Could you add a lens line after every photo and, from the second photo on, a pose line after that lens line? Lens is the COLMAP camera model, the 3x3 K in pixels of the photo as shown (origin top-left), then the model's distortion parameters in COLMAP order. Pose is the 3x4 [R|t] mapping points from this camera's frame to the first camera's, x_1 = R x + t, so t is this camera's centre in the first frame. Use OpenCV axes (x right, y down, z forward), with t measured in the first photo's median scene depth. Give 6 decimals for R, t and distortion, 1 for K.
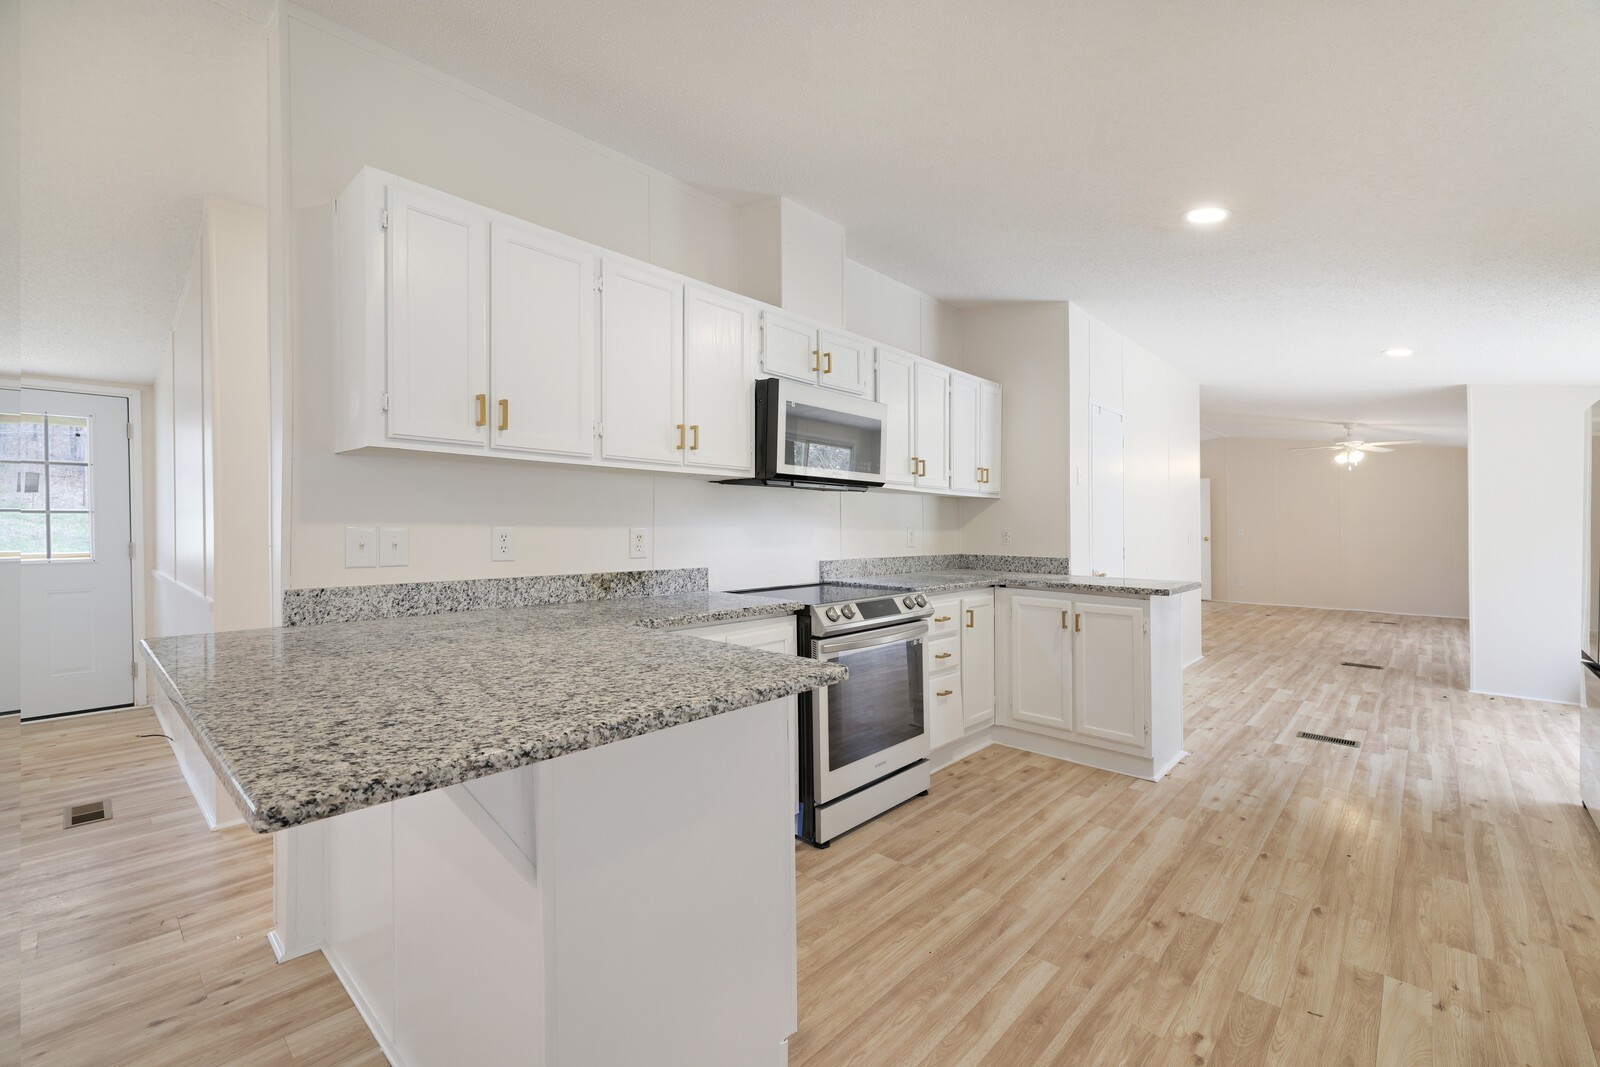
lens RADIAL K [[667.4, 0, 793.3], [0, 667.4, 528.8], [0, 0, 1]] dist [0.001735, 0.000487]
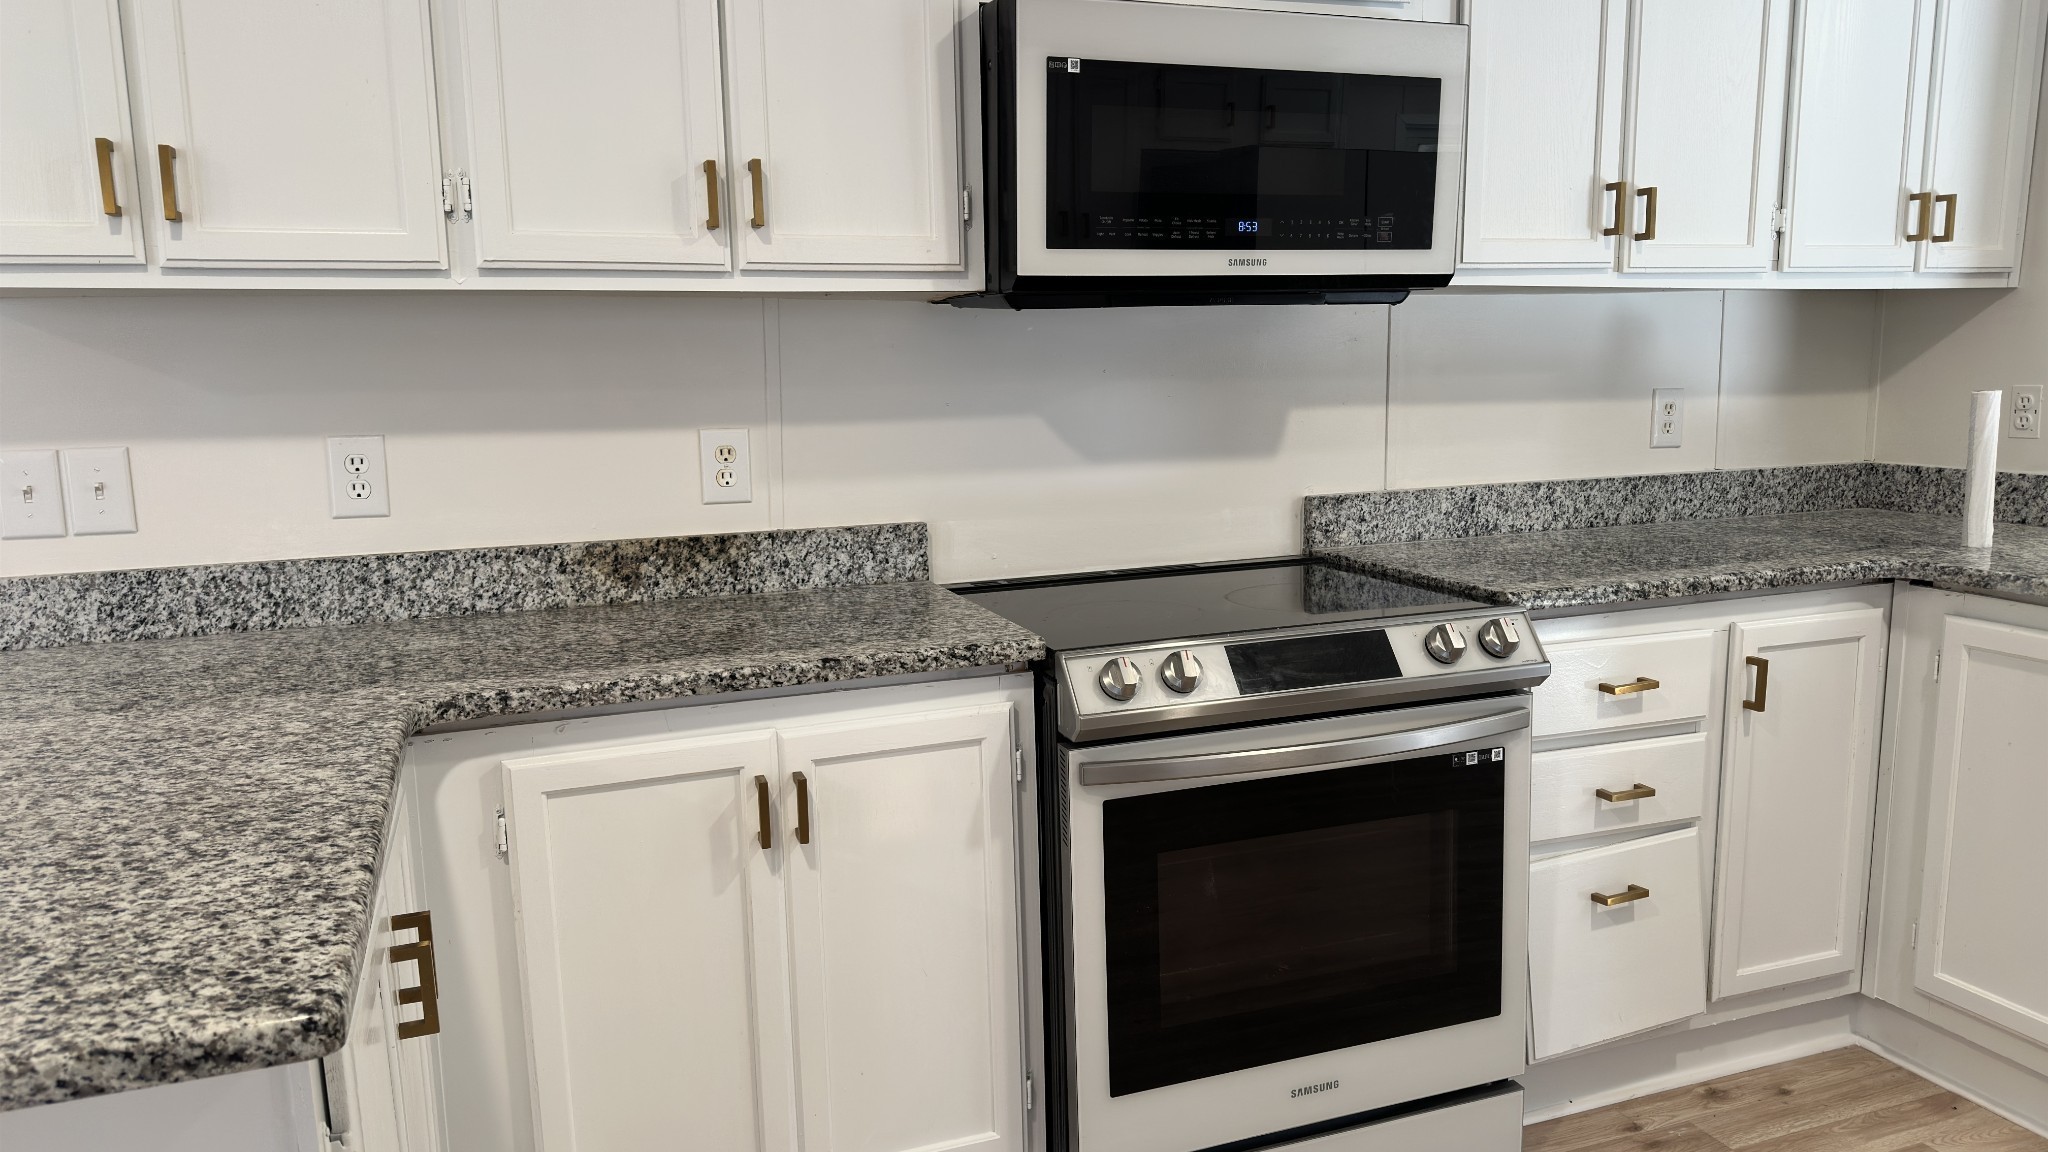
lens RADIAL K [[1420.1, 0, 1023.0], [0, 1420.1, 598.1], [0, 0, 1]] dist [0.054134, -0.063803]
pose [[0.894940, 0.052955, -0.443034, 0.322056], [0.023056, 0.986117, 0.164443, -0.037609], [0.445591, -0.157381, 0.881294, 0.296895]]
